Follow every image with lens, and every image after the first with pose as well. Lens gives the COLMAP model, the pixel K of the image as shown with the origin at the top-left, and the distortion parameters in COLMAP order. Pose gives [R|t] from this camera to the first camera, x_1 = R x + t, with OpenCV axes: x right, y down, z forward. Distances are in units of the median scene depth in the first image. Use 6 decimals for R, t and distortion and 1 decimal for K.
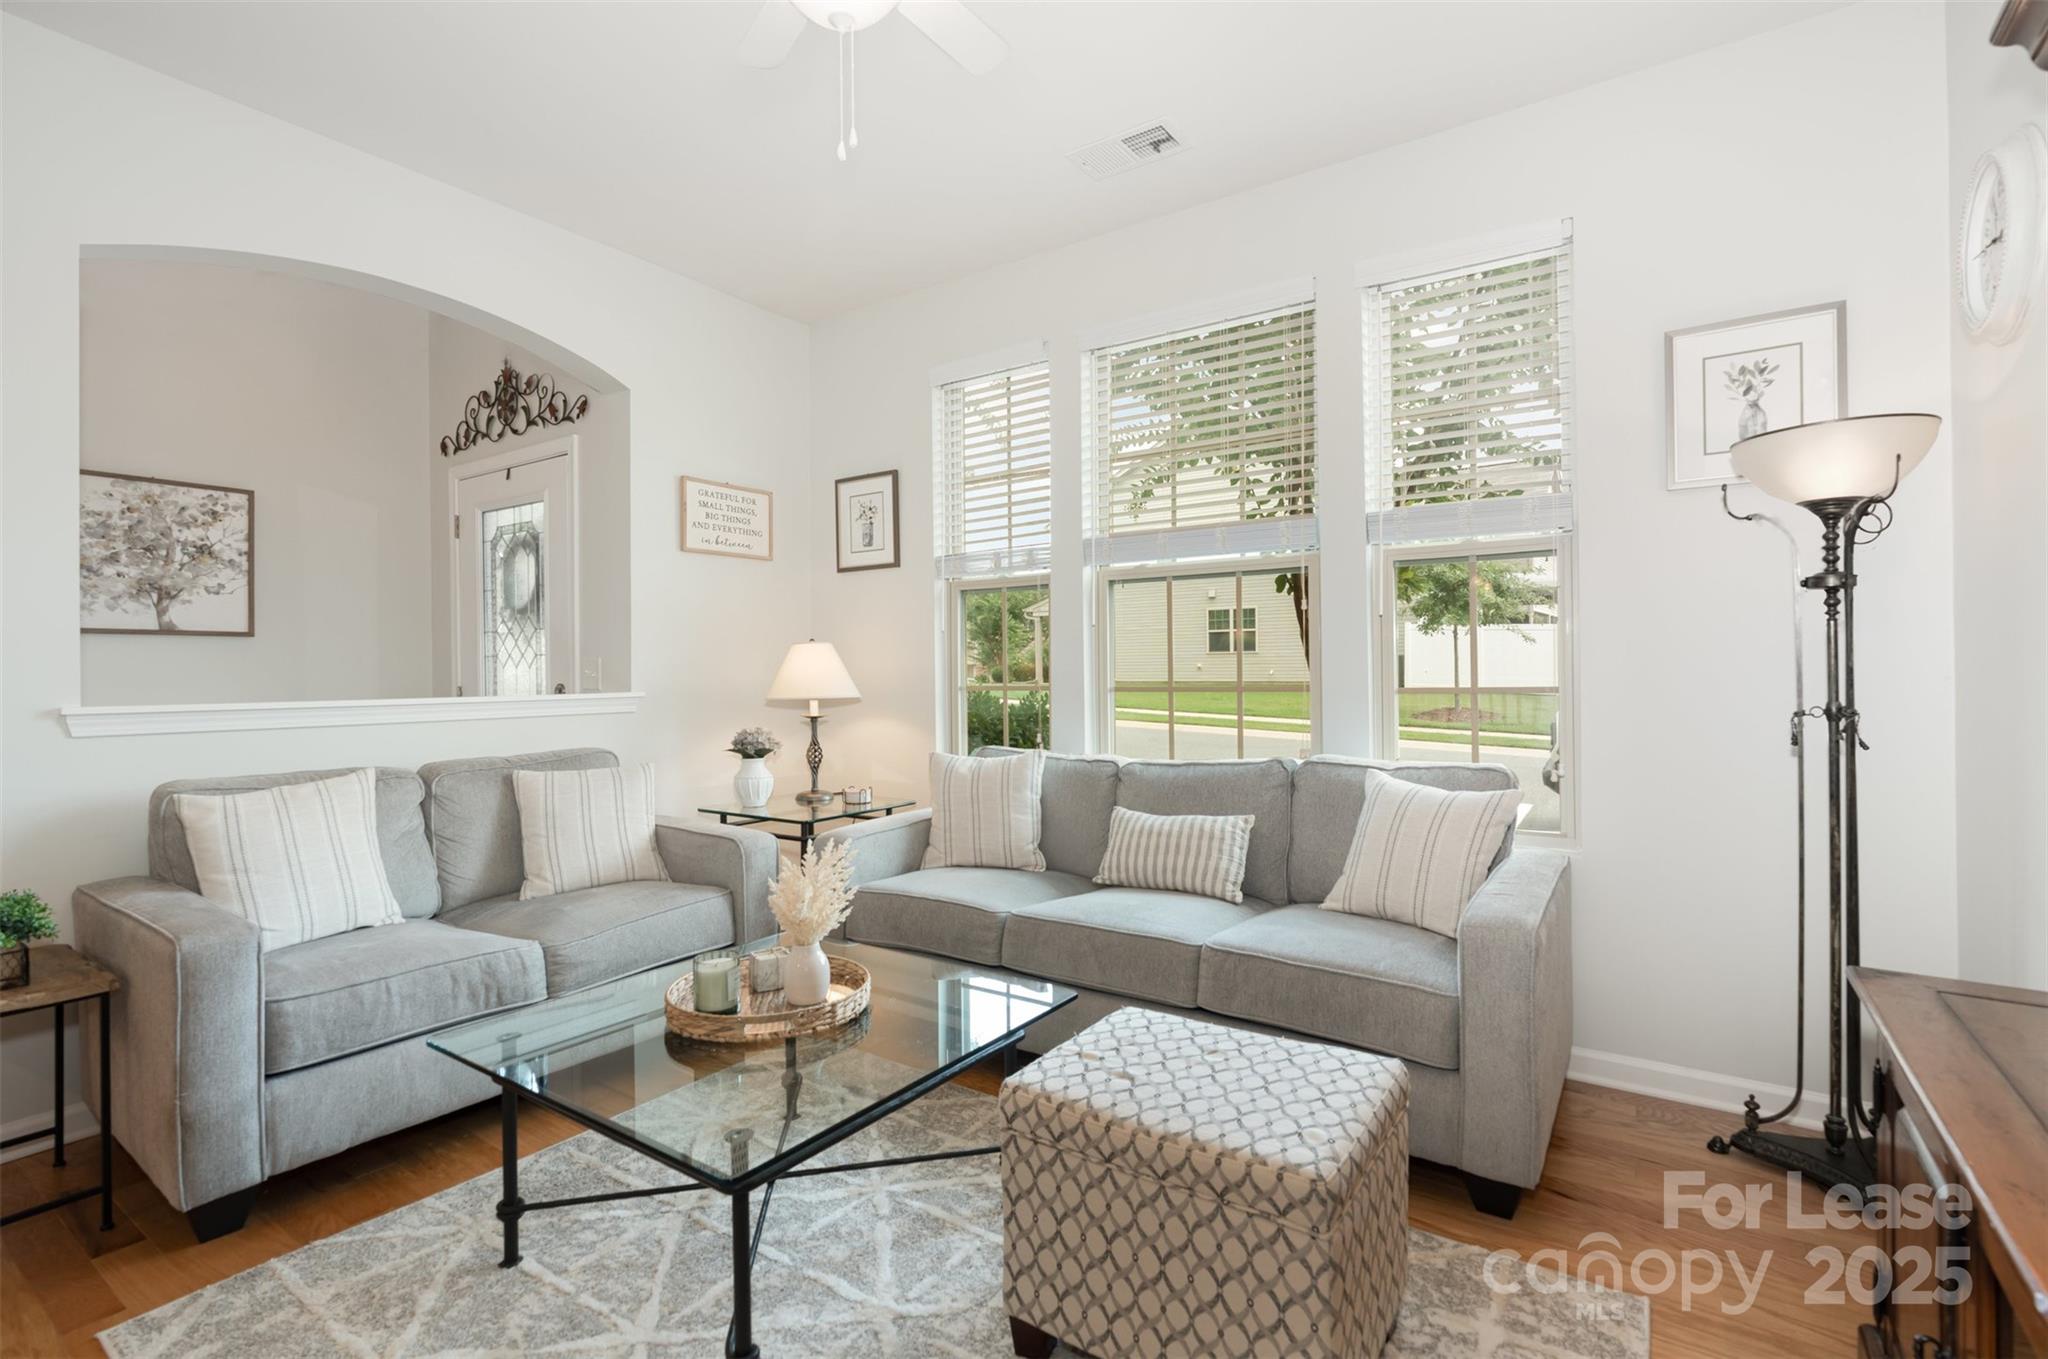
lens RADIAL K [[935.2, 0, 1028.0], [0, 935.2, 672.5], [0, 0, 1]] dist [-0.009330, 0.002907]
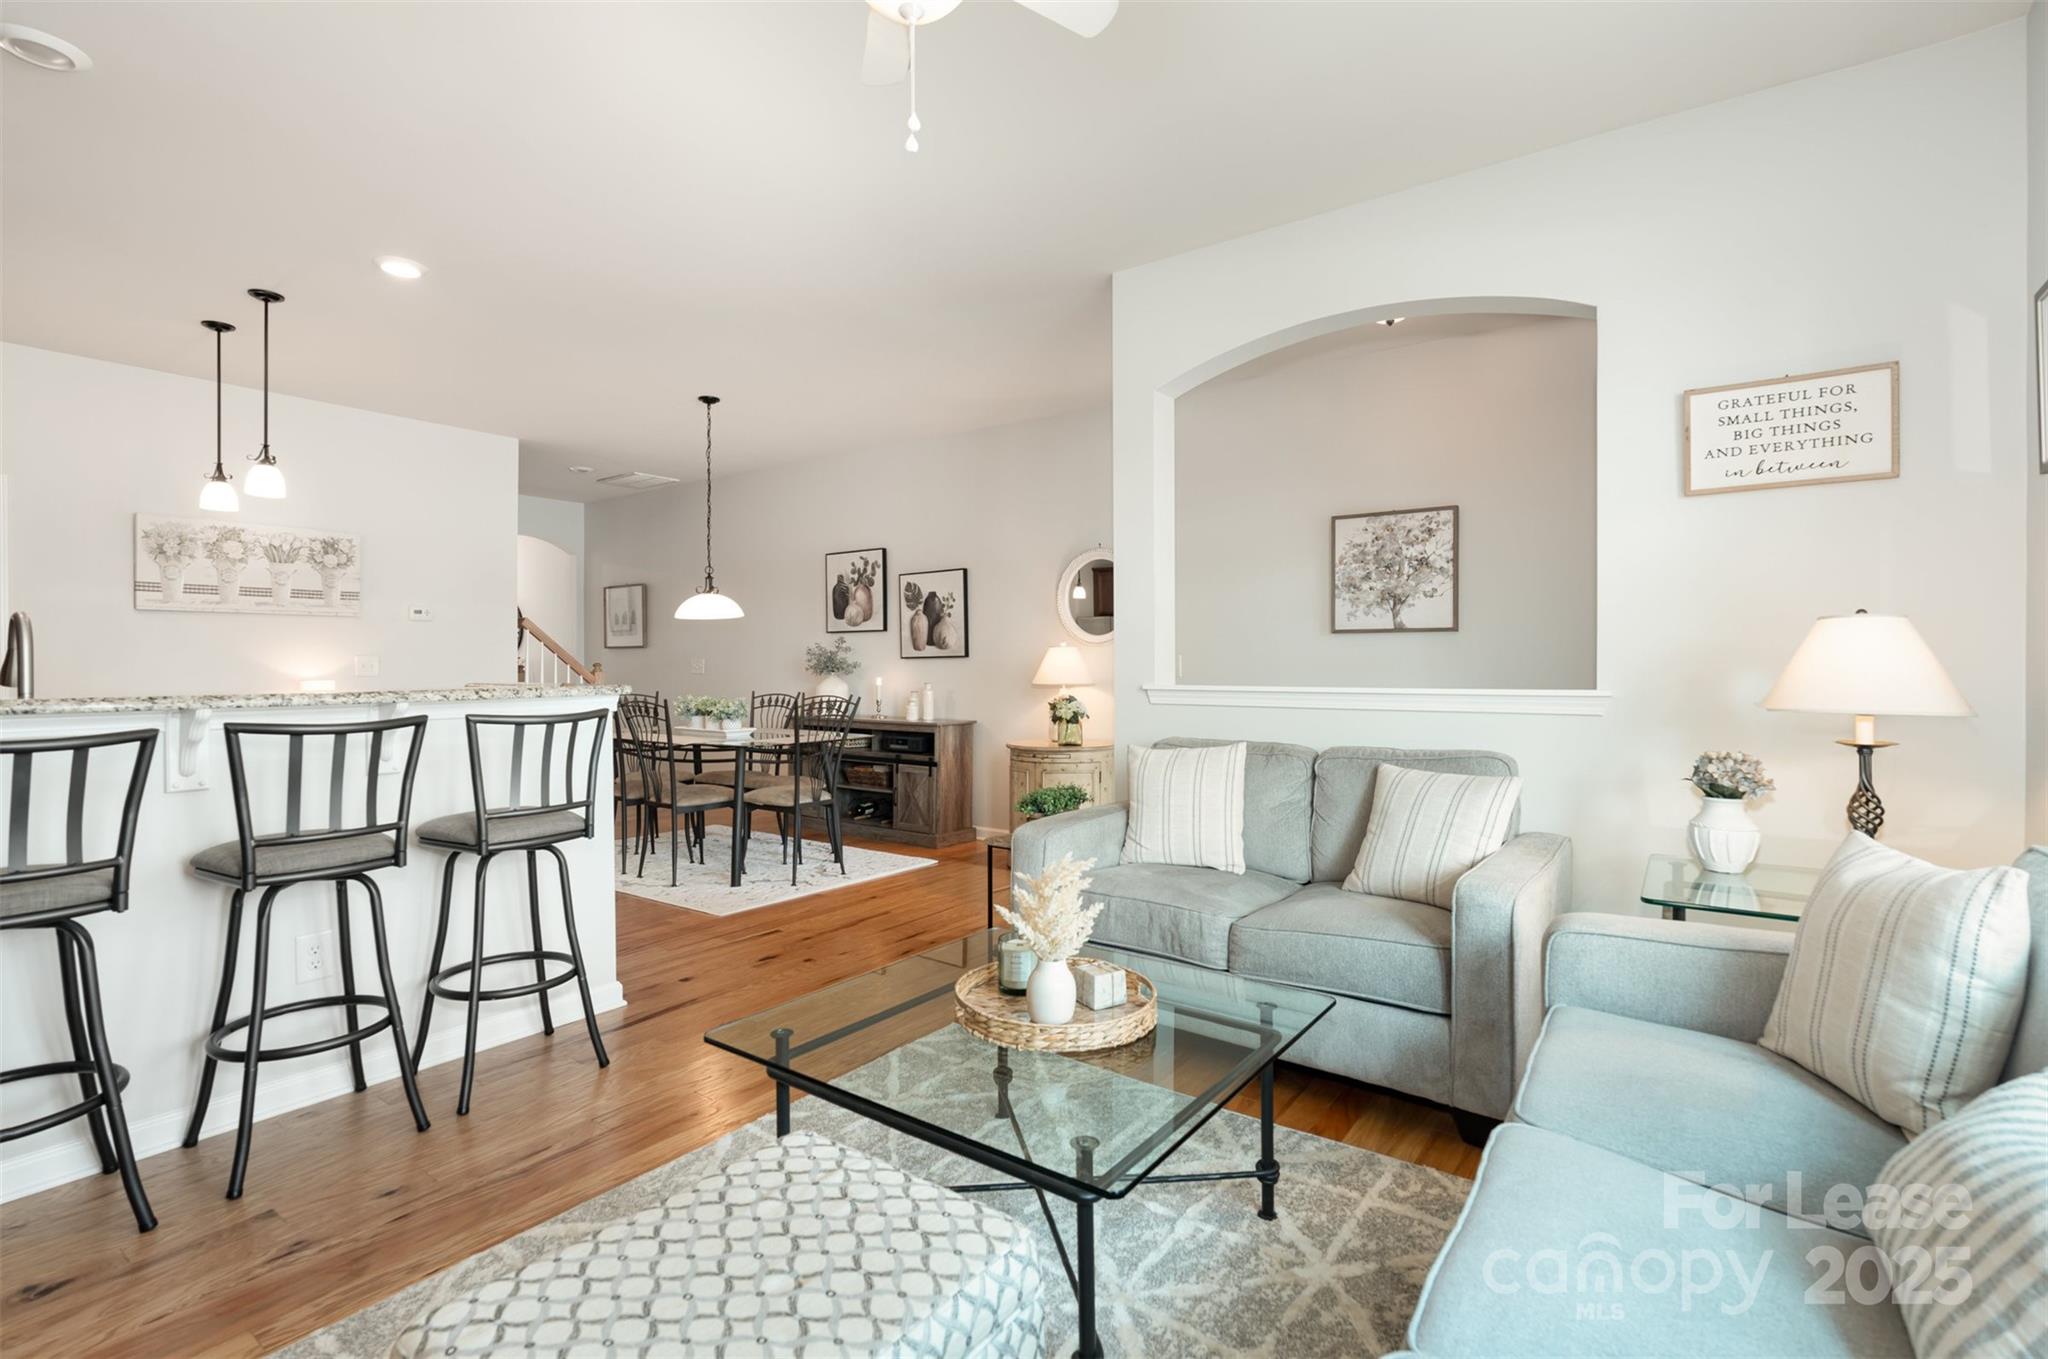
lens RADIAL K [[935.2, 0, 1033.1], [0, 935.2, 666.7], [0, 0, 1]] dist [-0.009330, 0.002907]
pose [[-0.014427, 0.010412, -0.999842, 0.355438], [-0.000495, 0.999946, 0.010420, -0.006366], [0.999896, 0.000645, -0.014421, 0.508973]]
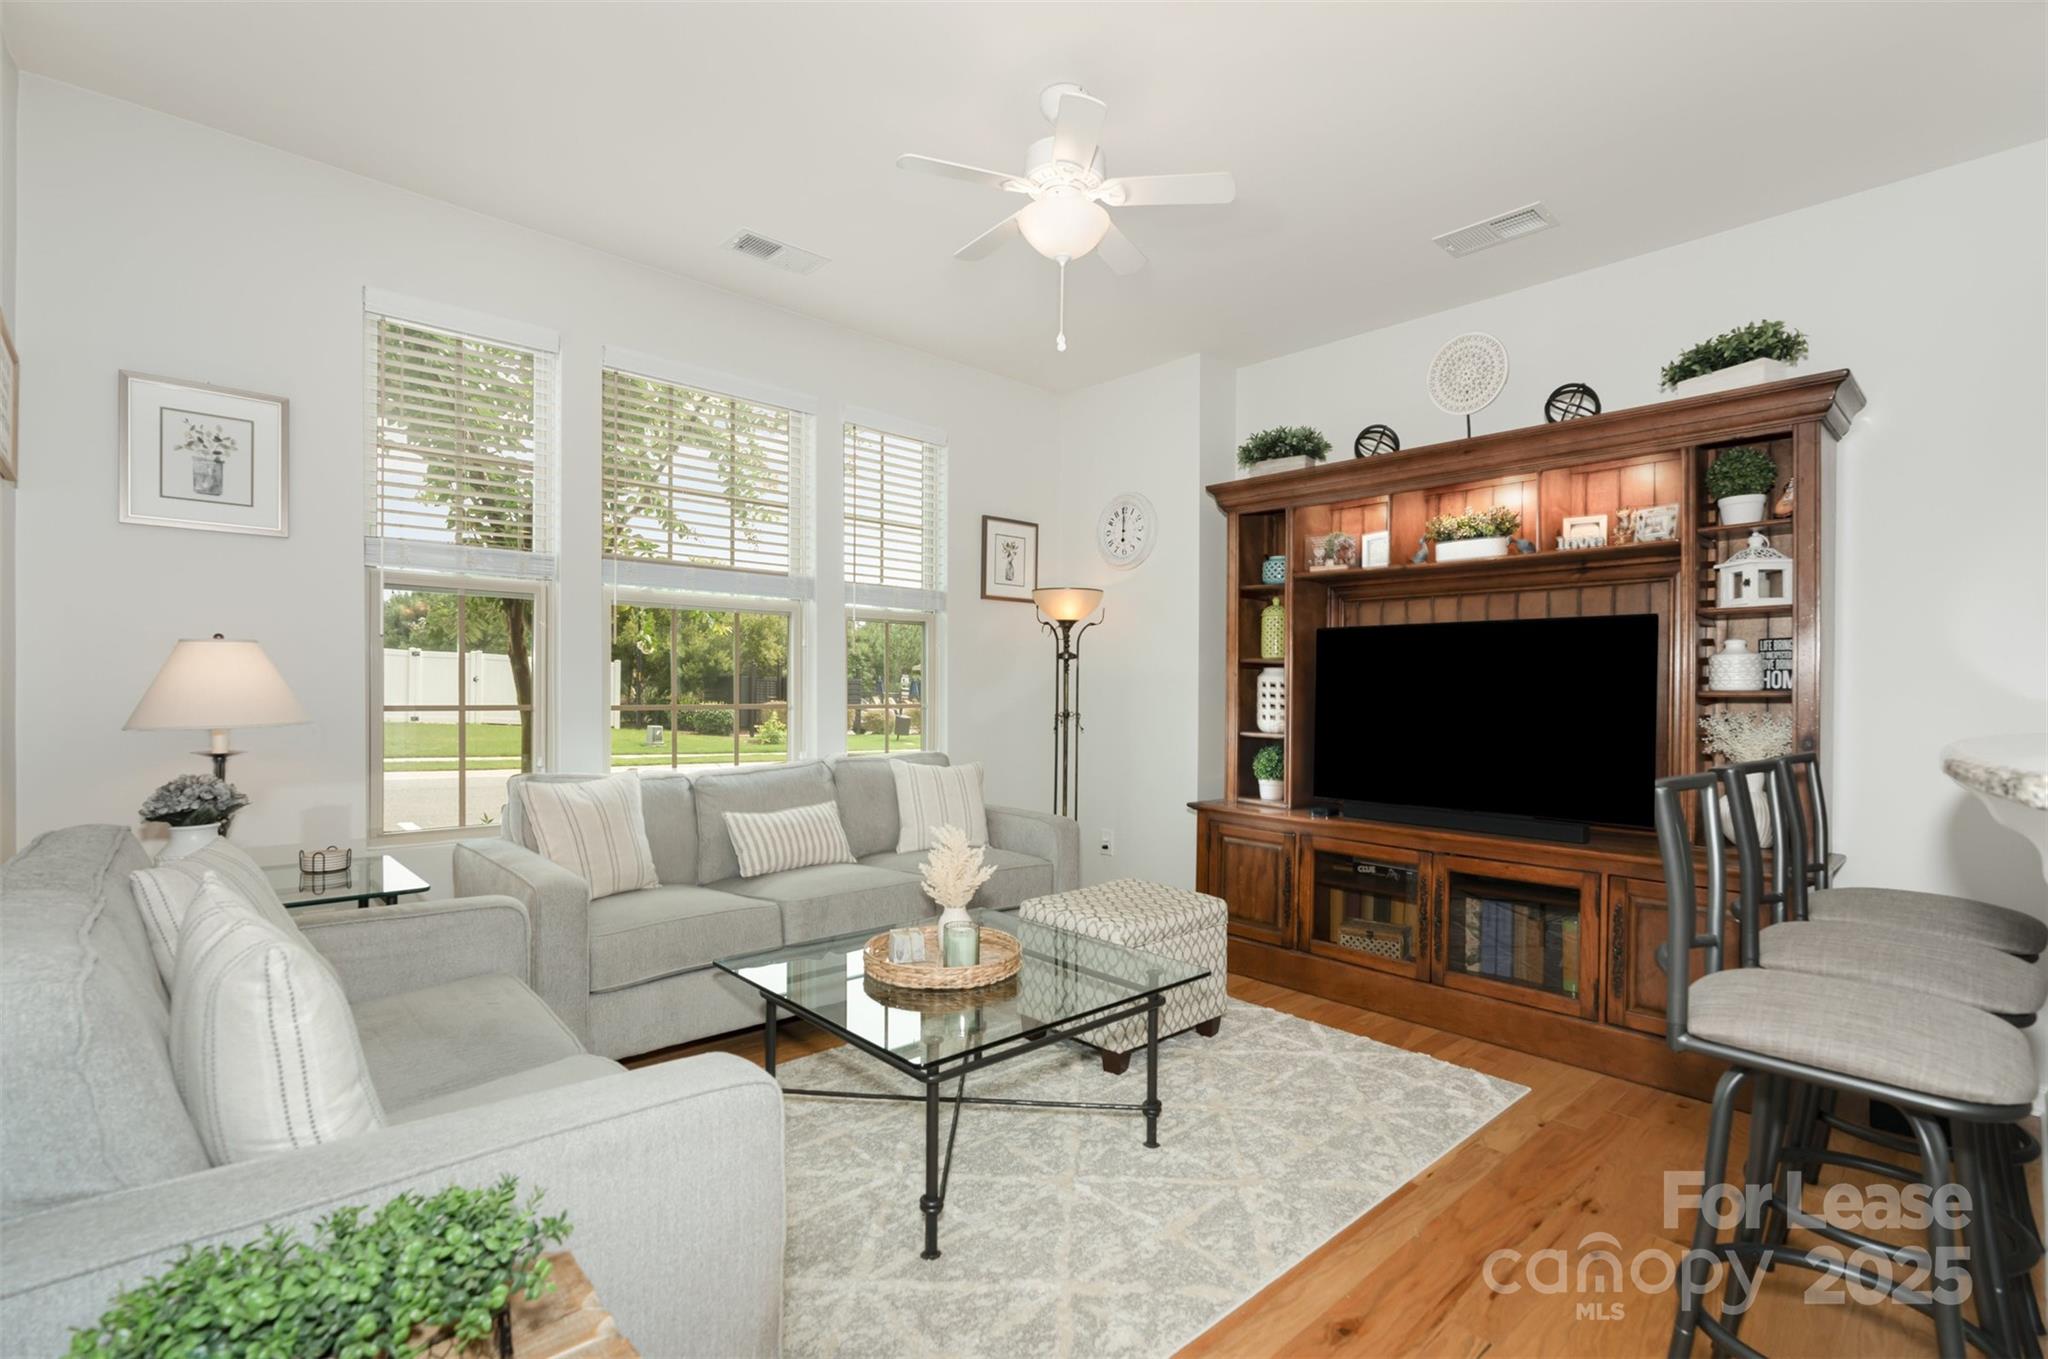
lens RADIAL K [[935.2, 0, 1029.2], [0, 935.2, 690.5], [0, 0, 1]] dist [-0.009330, 0.002907]
pose [[0.211891, 0.007903, 0.977261, -0.756902], [-0.010055, 0.999932, -0.005906, 0.001351], [-0.977242, -0.008575, 0.211956, 0.324533]]
